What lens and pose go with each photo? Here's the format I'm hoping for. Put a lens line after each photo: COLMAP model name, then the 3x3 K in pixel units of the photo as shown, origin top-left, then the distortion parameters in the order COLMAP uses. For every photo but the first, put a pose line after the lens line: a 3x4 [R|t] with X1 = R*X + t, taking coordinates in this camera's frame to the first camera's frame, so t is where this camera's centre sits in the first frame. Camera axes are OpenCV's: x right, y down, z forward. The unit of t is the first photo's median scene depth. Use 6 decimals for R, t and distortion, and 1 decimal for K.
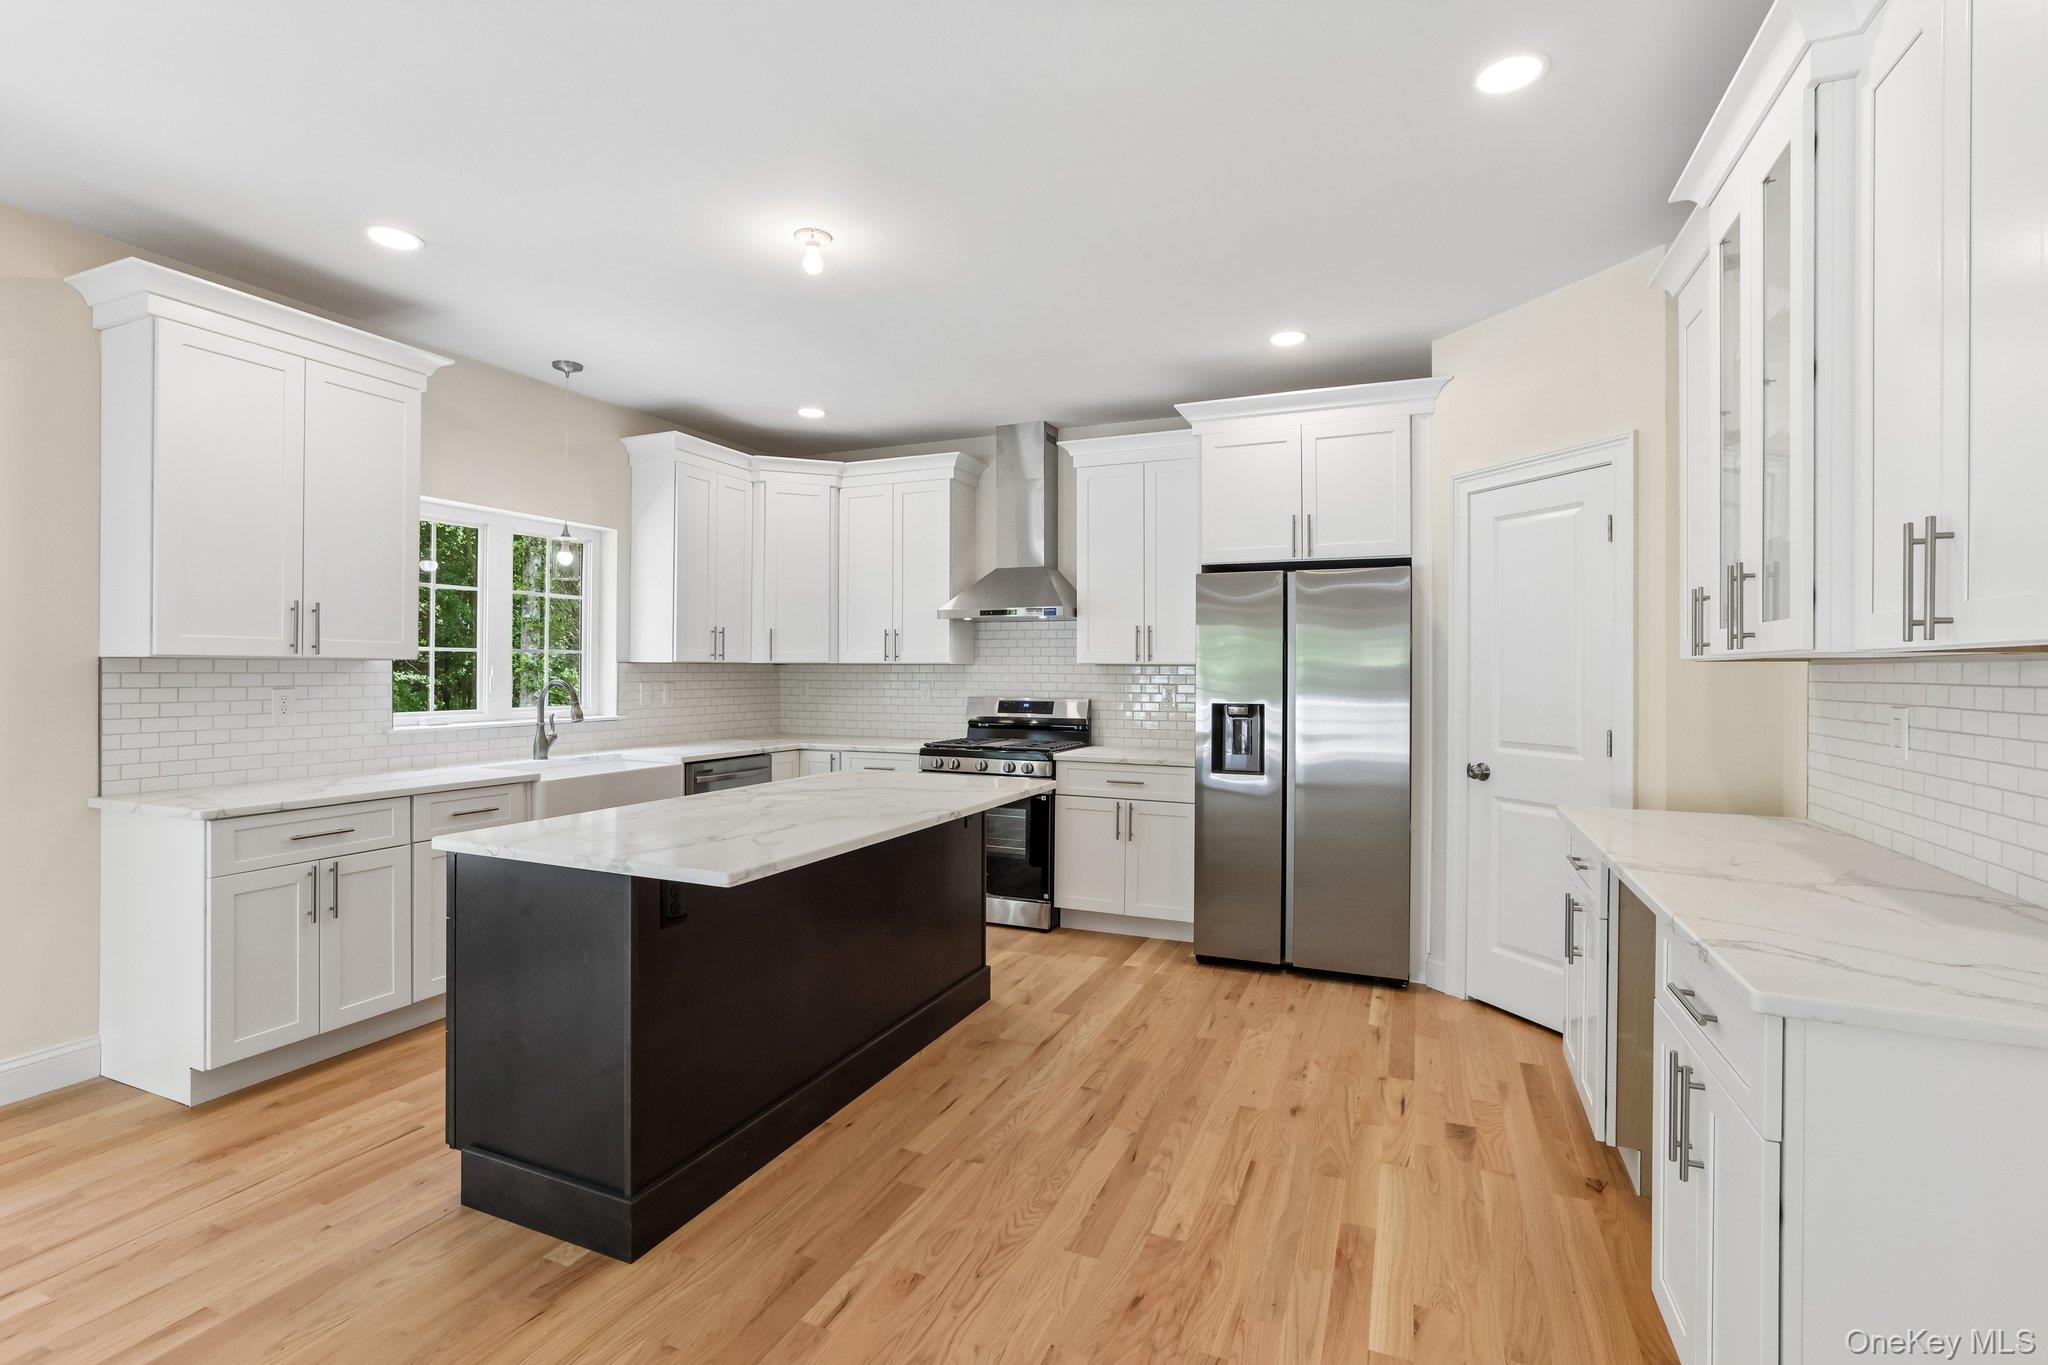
lens RADIAL K [[931.2, 0, 1027.1], [0, 931.2, 670.9], [0, 0, 1]] dist [-0.047818, 0.027060]
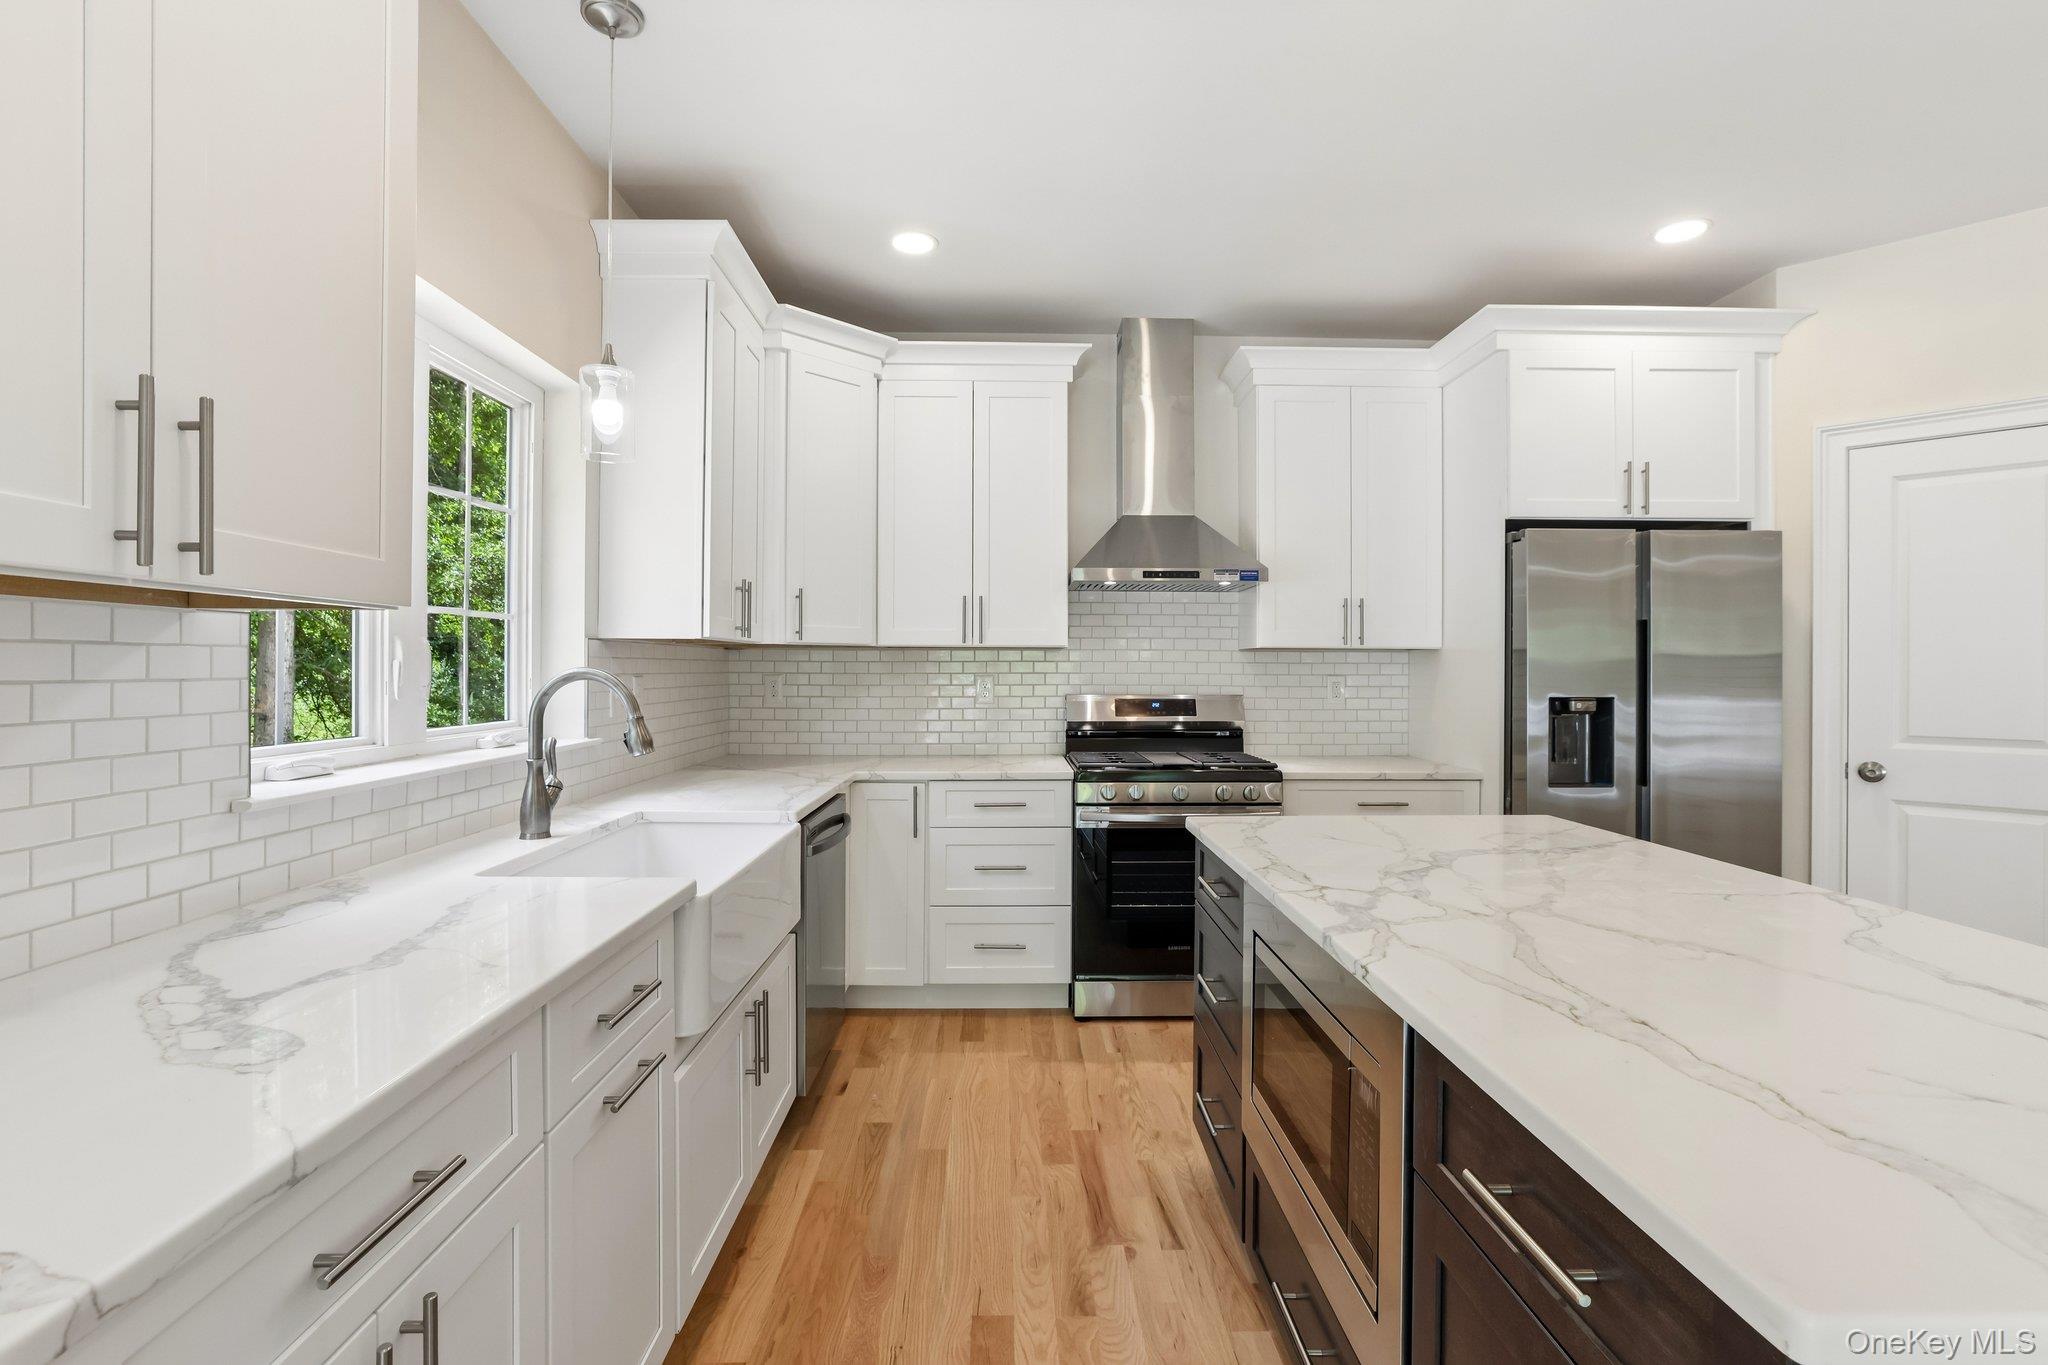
lens RADIAL K [[933.2, 0, 1024.0], [0, 933.2, 682.5], [0, 0, 1]] dist [-0.044705, 0.023074]
pose [[0.910237, -0.007634, 0.414018, -0.521571], [0.001387, 0.999881, 0.015387, 0.010168], [-0.414086, -0.013431, 0.910139, 0.491404]]
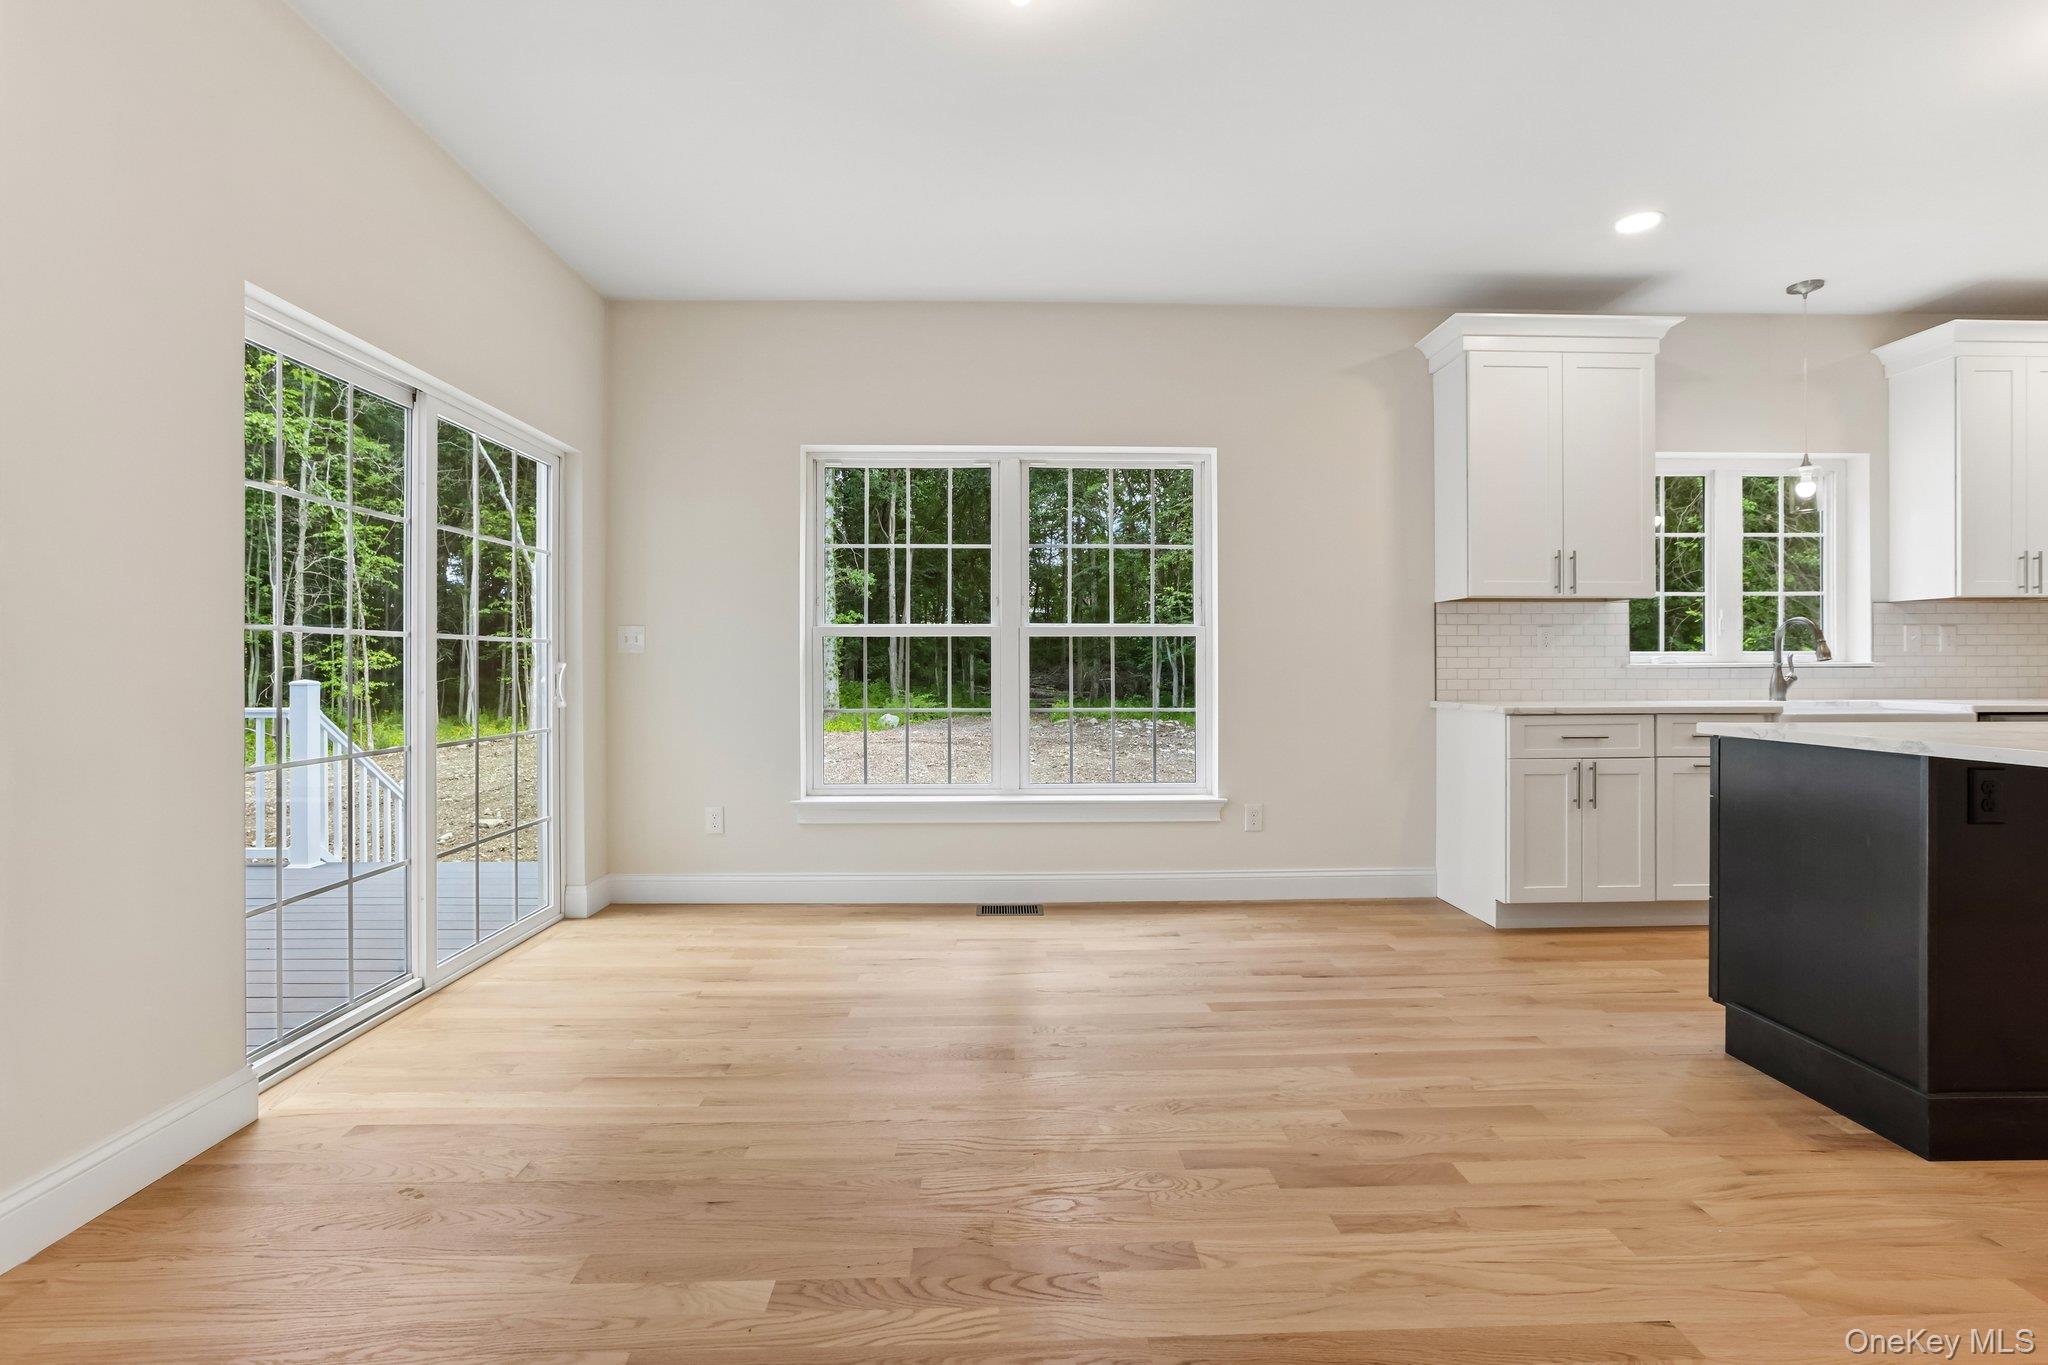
lens RADIAL K [[941.1, 0, 1029.6], [0, 941.1, 666.1], [0, 0, 1]] dist [-0.042532, 0.022411]
pose [[0.419693, -0.006862, -0.907640, 0.027161], [0.004036, 0.999976, -0.005694, 0.064711], [0.907657, -0.001274, 0.419711, -0.133619]]
